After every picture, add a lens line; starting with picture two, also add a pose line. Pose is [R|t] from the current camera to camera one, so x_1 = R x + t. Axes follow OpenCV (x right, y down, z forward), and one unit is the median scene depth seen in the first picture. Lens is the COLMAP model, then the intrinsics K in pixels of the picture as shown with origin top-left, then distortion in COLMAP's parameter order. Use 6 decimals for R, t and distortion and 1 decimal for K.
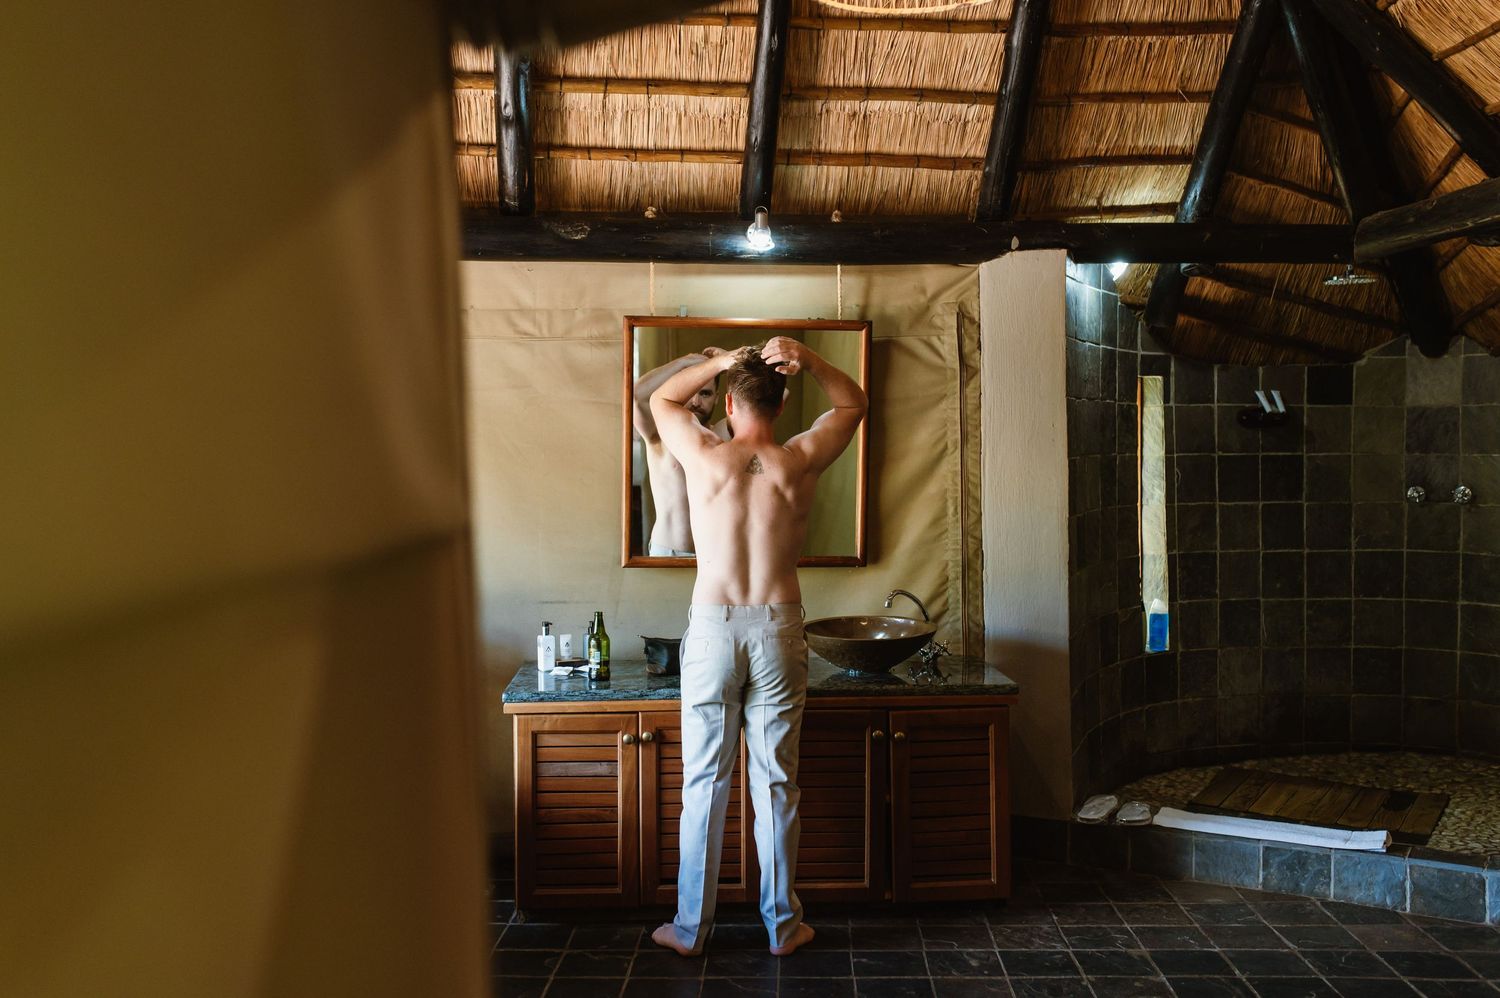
lens RADIAL K [[1437.8, 0, 748.1], [0, 1437.8, 511.8], [0, 0, 1]] dist [0.008138, 0.037562]
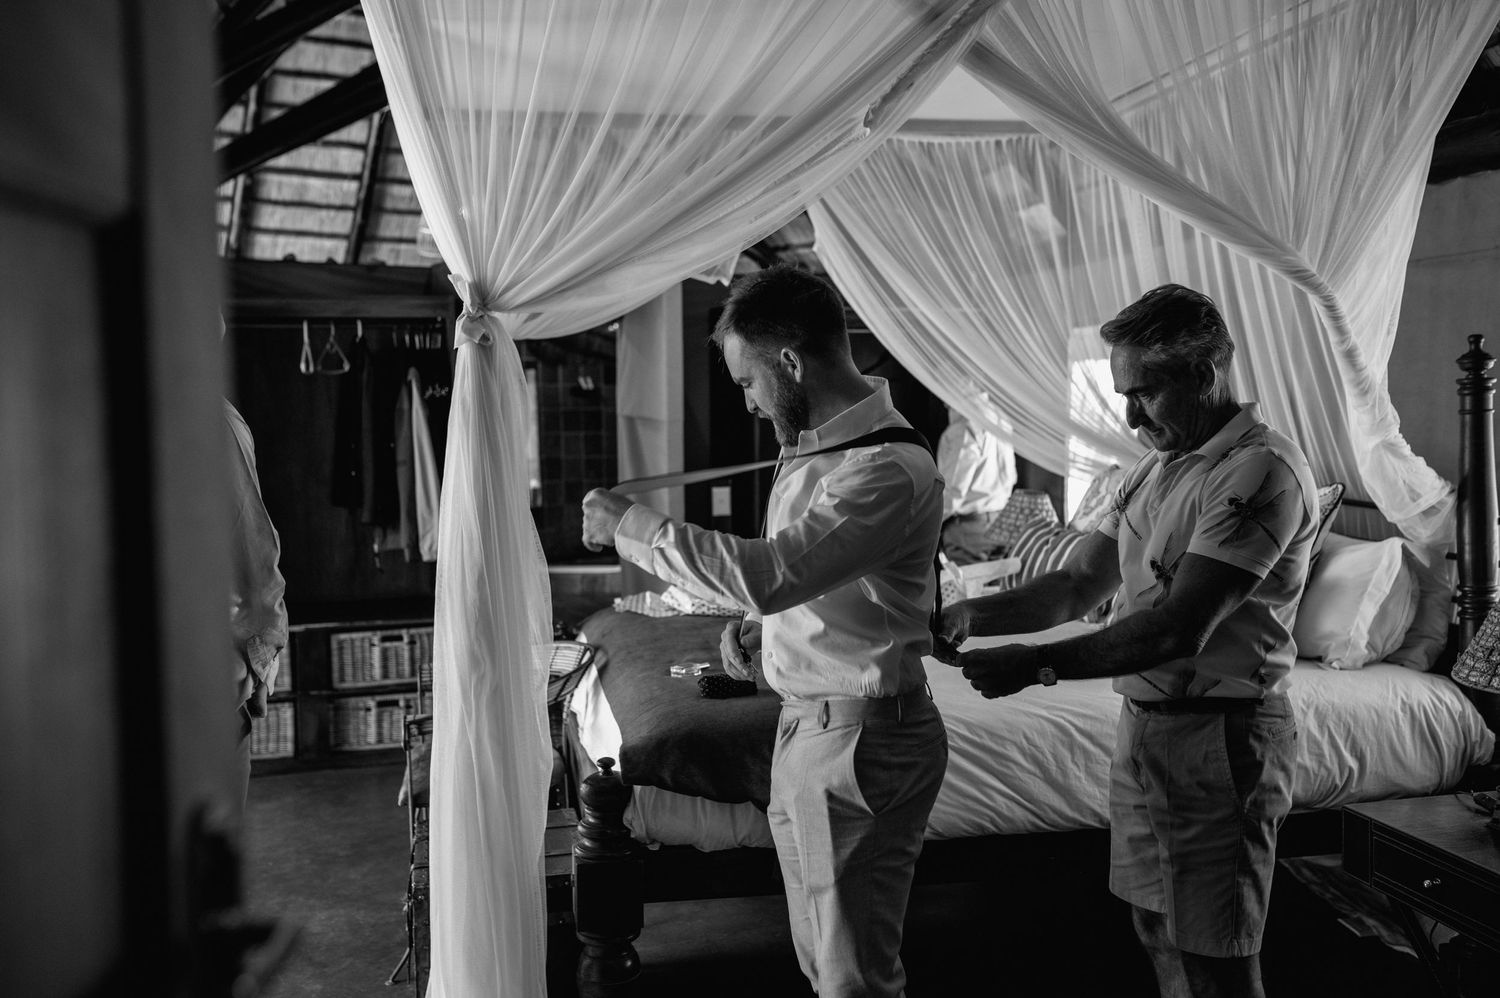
lens RADIAL K [[1437.8, 0, 748.1], [0, 1437.8, 511.8], [0, 0, 1]] dist [0.008138, 0.037562]
pose [[0.911323, -0.026043, 0.410869, -0.303542], [0.015451, 0.999458, 0.029082, 0.055945], [-0.411403, -0.020155, 0.911231, -1.071418]]
